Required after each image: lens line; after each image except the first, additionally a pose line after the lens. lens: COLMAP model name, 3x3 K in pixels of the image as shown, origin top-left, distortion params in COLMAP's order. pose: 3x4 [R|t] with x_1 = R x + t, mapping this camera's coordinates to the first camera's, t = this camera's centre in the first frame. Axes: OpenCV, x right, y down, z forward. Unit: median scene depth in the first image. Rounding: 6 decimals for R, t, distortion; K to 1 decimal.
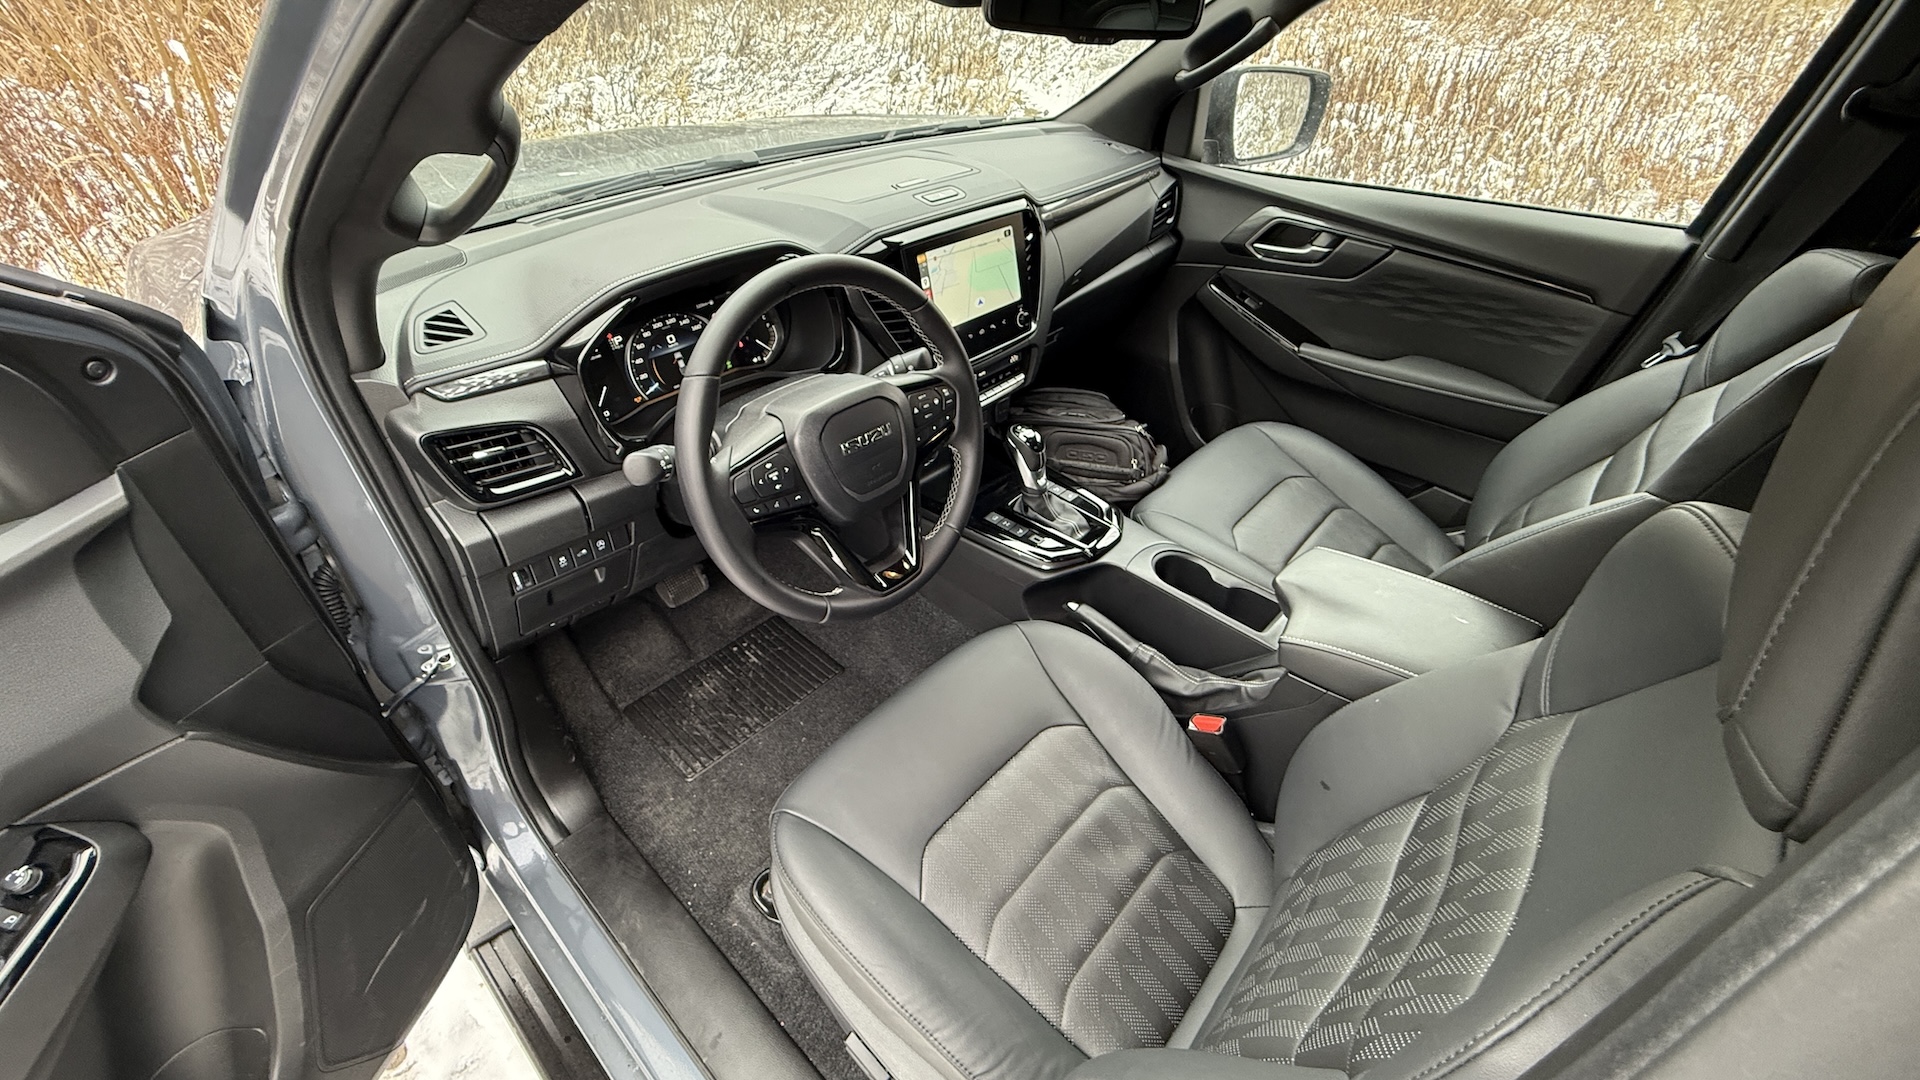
lens RADIAL K [[765.9, 0, 956.2], [0, 765.9, 537.3], [0, 0, 1]] dist [0.000268, -0.004025]
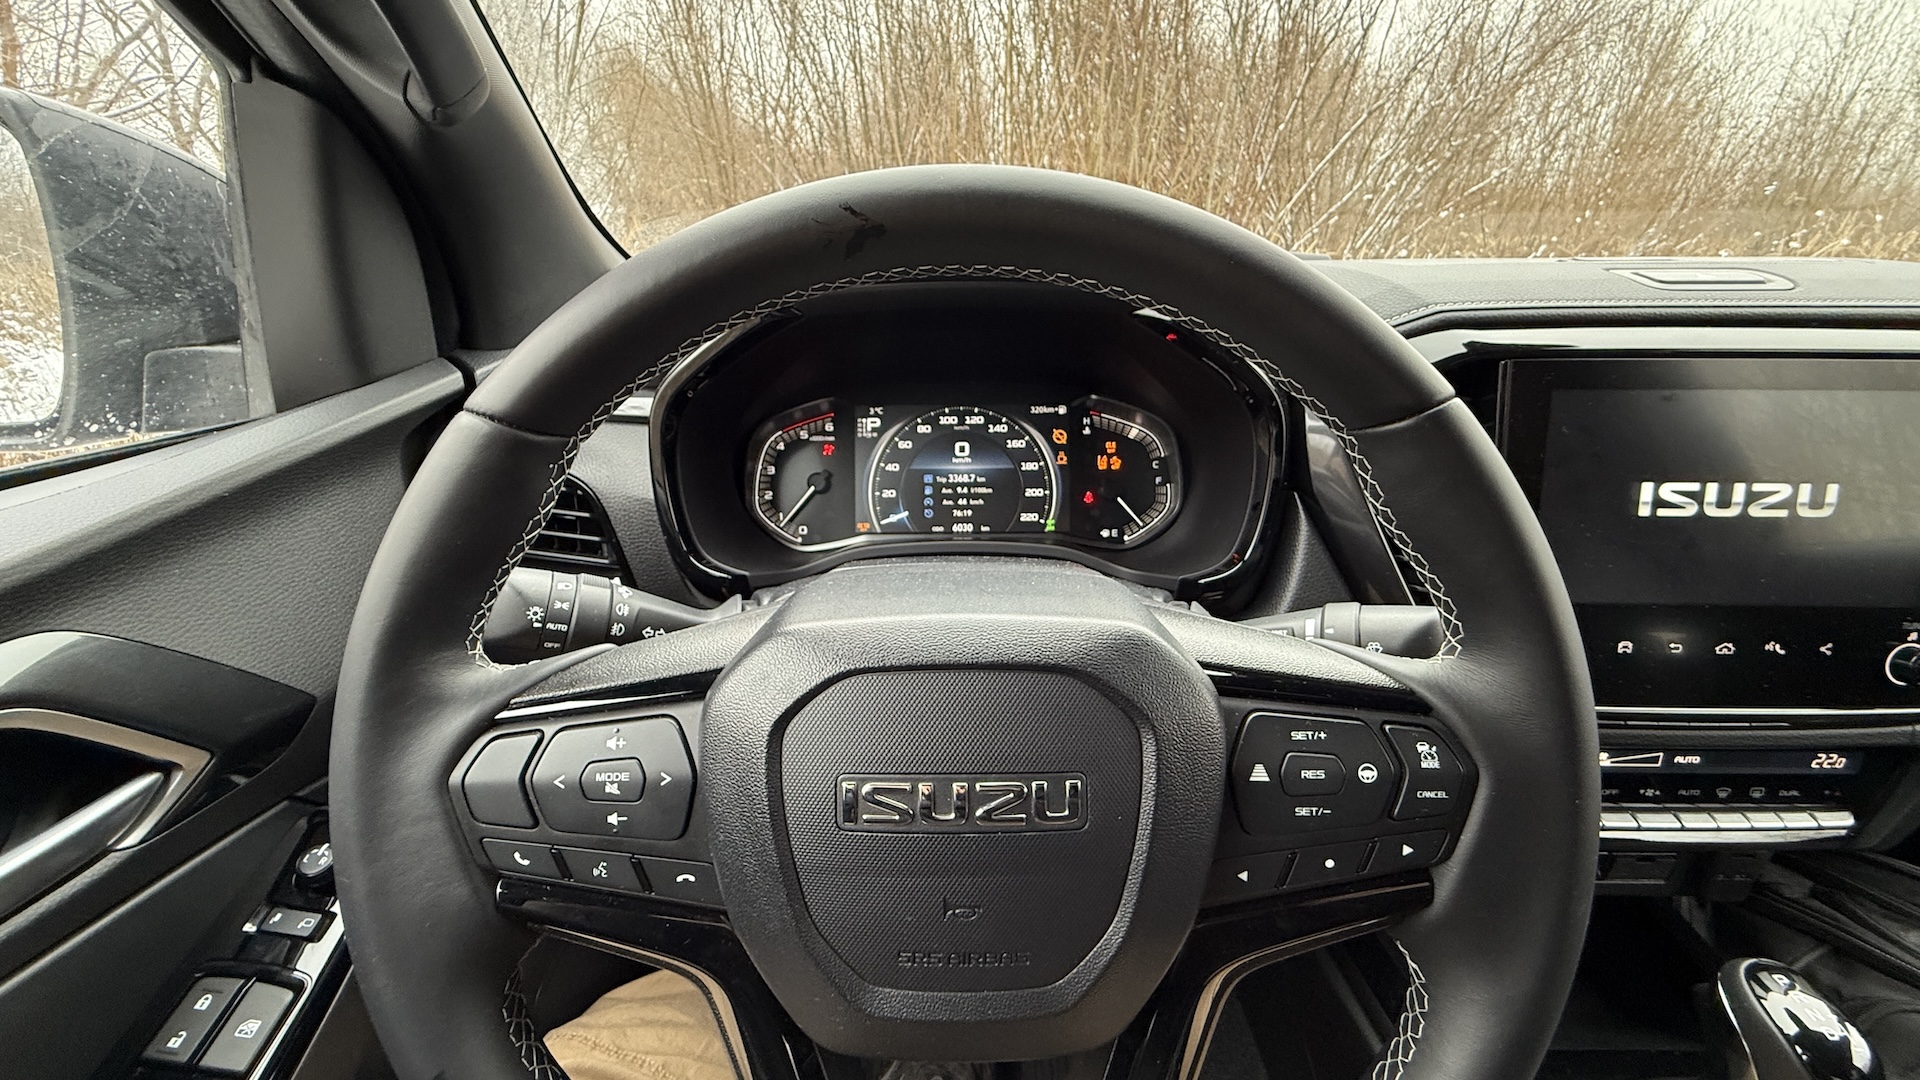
lens RADIAL K [[767.9, 0, 964.2], [0, 767.9, 540.2], [0, 0, 1]] dist [-0.001796, 0.000158]
pose [[0.668951, 0.266828, -0.693763, 0.030028], [-0.447927, 0.889551, -0.089777, -0.125574], [0.593183, 0.370811, 0.714586, 0.522848]]
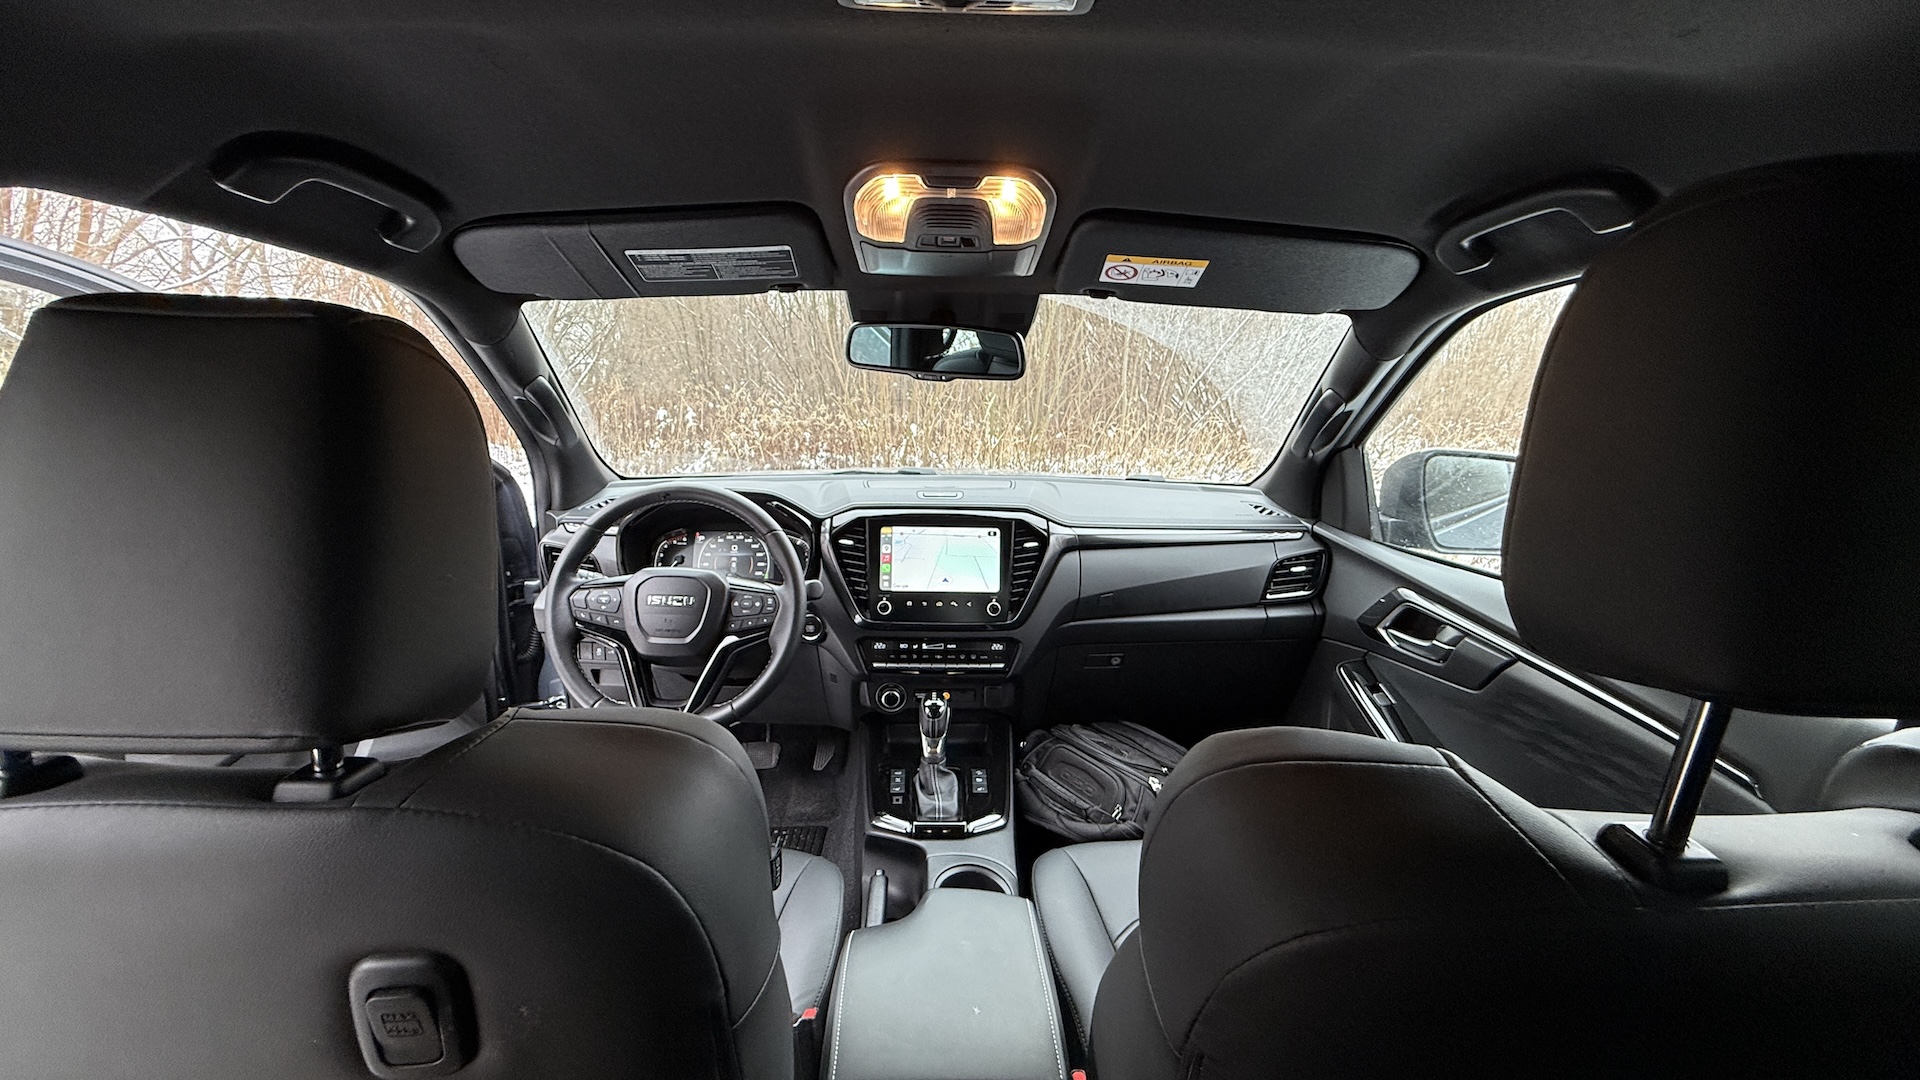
lens RADIAL K [[767.9, 0, 964.2], [0, 767.9, 540.2], [0, 0, 1]] dist [-0.001796, 0.000158]
pose [[0.698245, 0.143231, -0.701384, 0.830016], [-0.445719, 0.853675, -0.269394, -0.056765], [0.560168, 0.500723, 0.659915, 0.212446]]
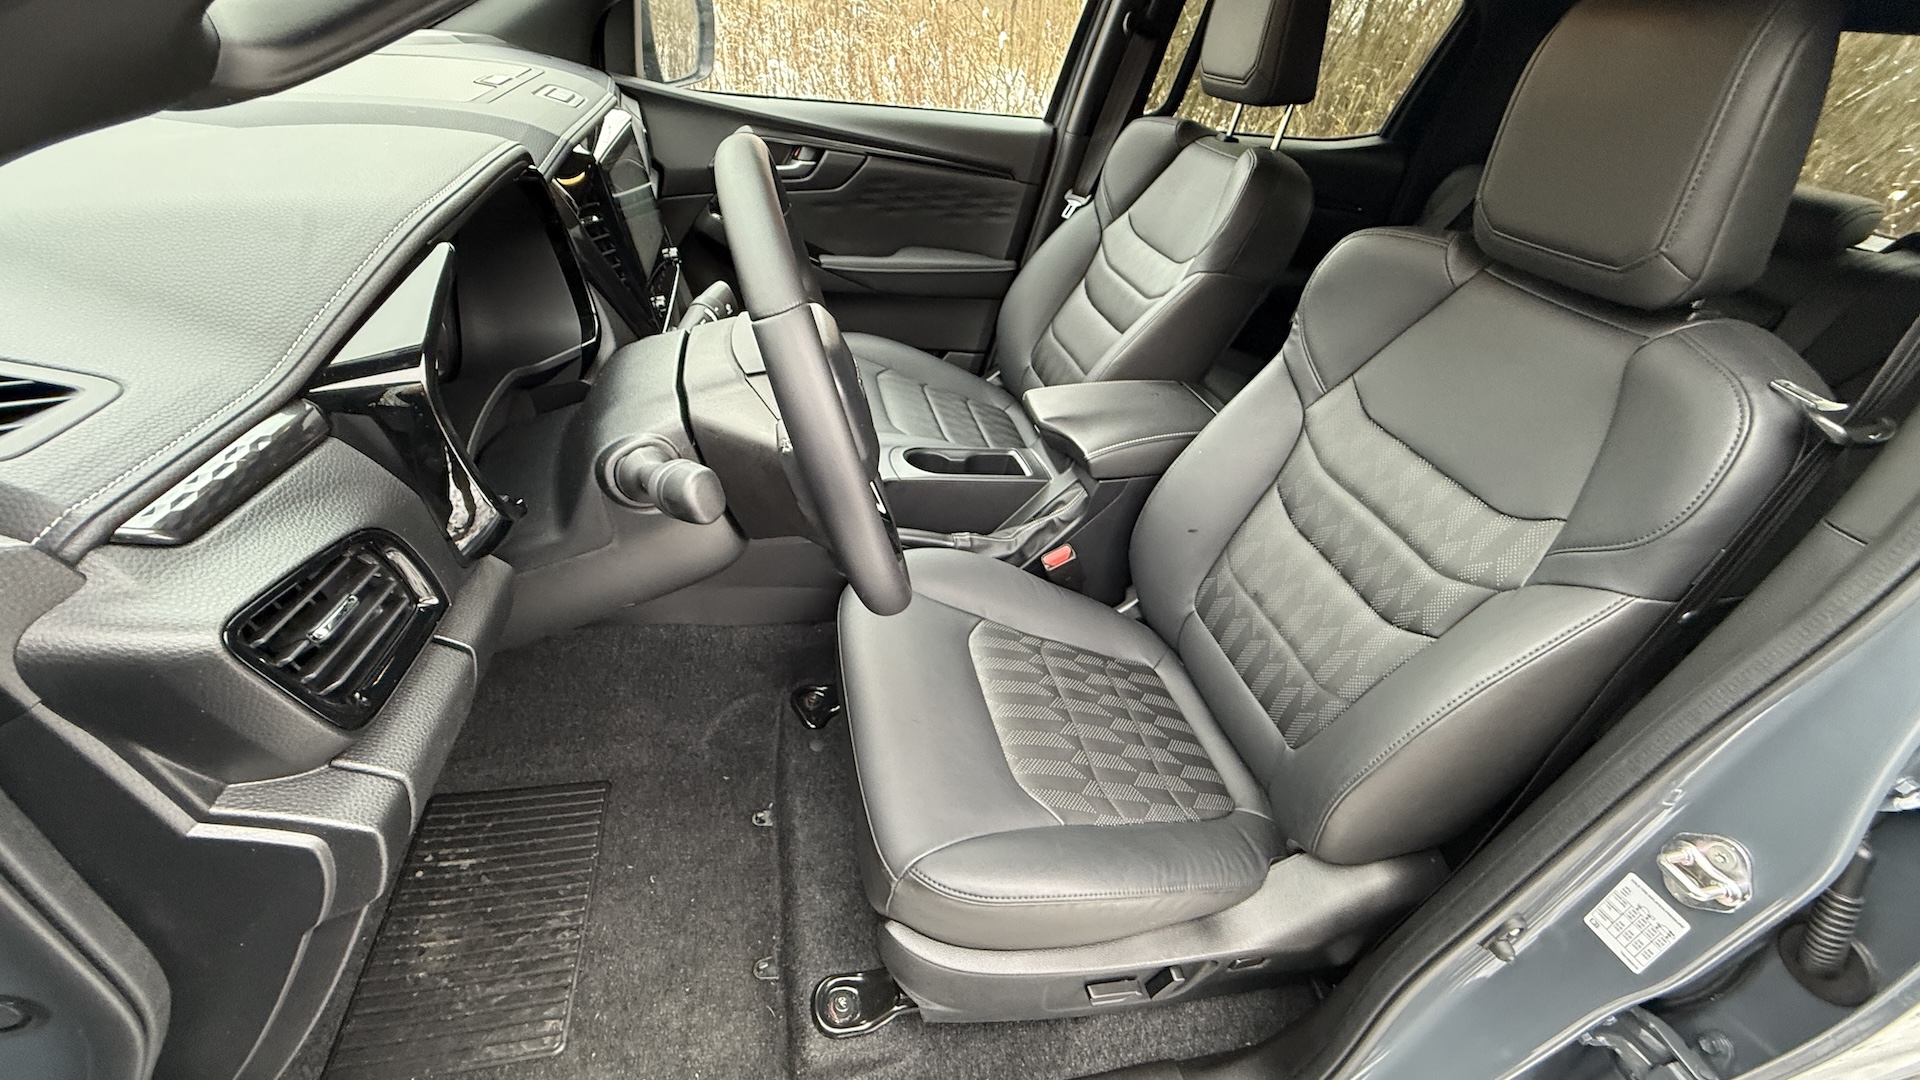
lens RADIAL K [[767.9, 0, 964.2], [0, 767.9, 540.2], [0, 0, 1]] dist [-0.001796, 0.000158]
pose [[0.558678, -0.419407, 0.715525, -0.466217], [0.395950, 0.892931, 0.214238, -0.067179], [-0.728768, 0.163622, 0.664925, 0.280395]]
